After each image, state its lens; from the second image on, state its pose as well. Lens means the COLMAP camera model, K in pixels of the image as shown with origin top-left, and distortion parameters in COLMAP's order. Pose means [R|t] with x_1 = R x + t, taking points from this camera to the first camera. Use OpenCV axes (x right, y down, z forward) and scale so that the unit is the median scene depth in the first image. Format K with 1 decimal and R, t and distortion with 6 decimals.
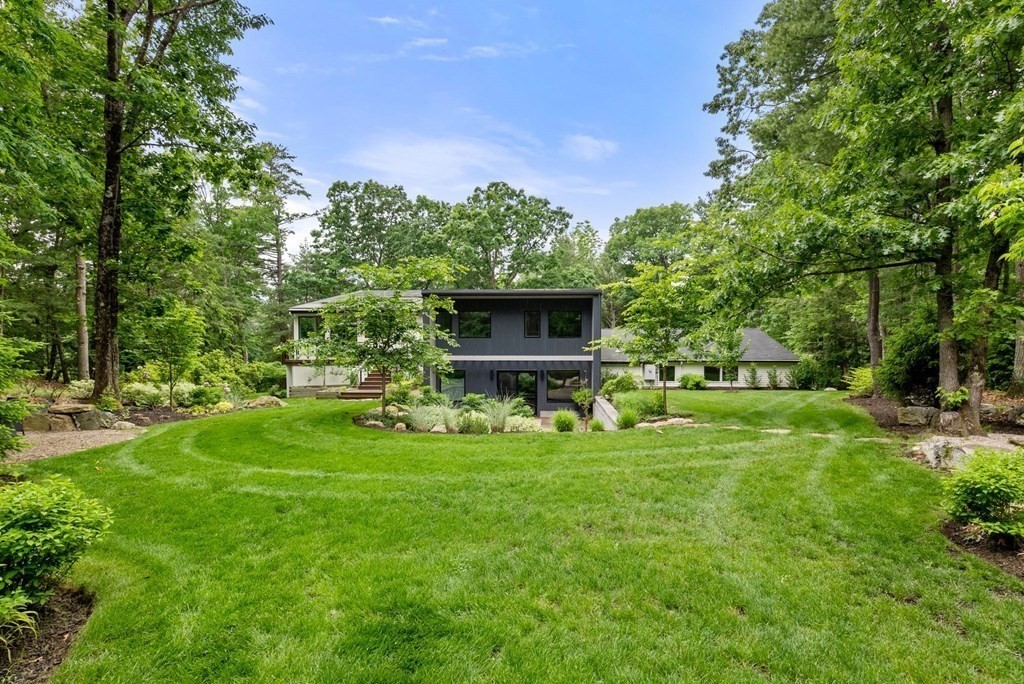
lens RADIAL K [[451.5, 0, 512.0], [0, 451.5, 342.0], [0, 0, 1]] dist [0.000554, 0.000062]
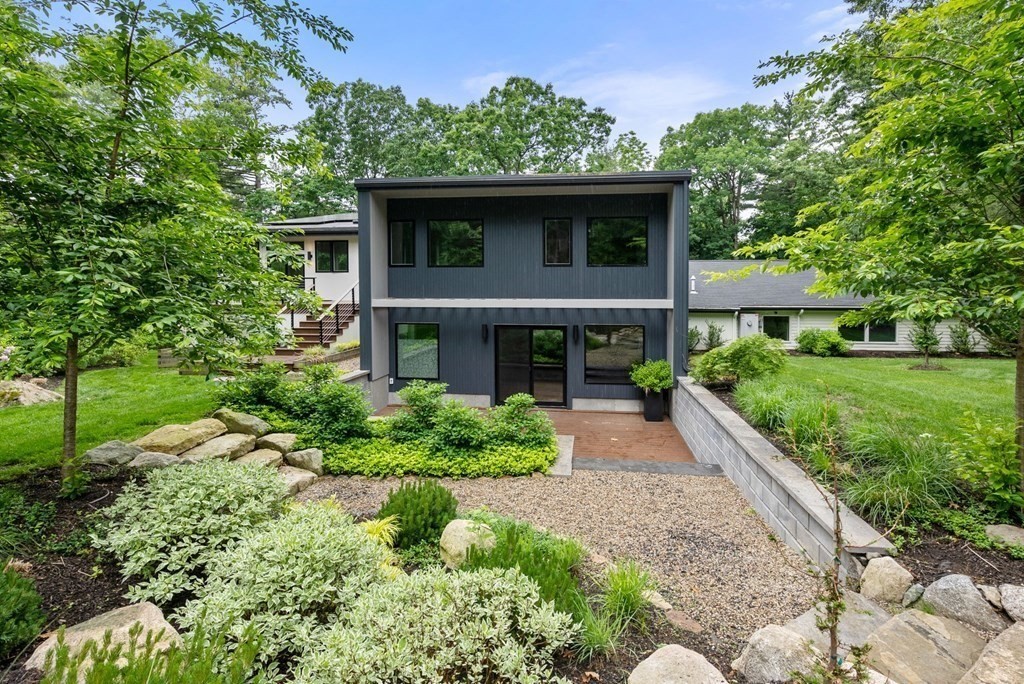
lens RADIAL K [[480.4, 0, 521.6], [0, 480.4, 278.9], [0, 0, 1]] dist [-0.003397, -0.000090]
pose [[0.998946, 0.000021, -0.045901, 0.011467], [-0.000691, 0.999894, -0.014574, 0.006109], [0.045896, 0.014590, 0.998840, 0.173441]]
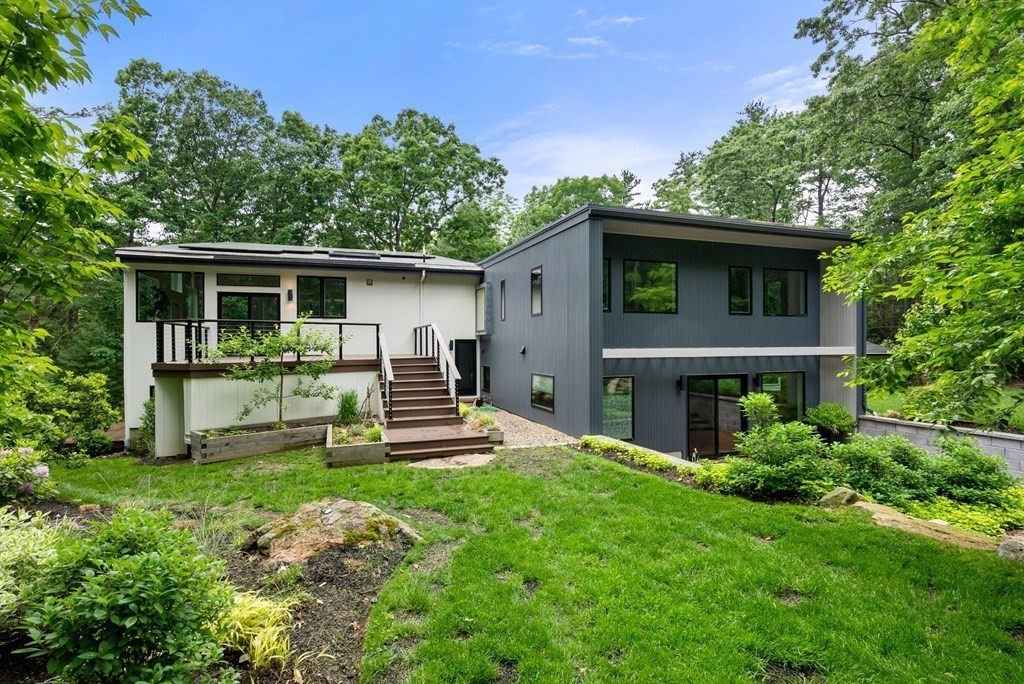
lens RADIAL K [[476.1, 0, 510.1], [0, 476.1, 335.8], [0, 0, 1]] dist [0.001493, 0.000413]
pose [[0.919917, 0.000983, 0.392112, -0.187455], [0.000571, 0.999992, -0.003848, 0.007812], [-0.392113, 0.003764, 0.919910, 0.240649]]
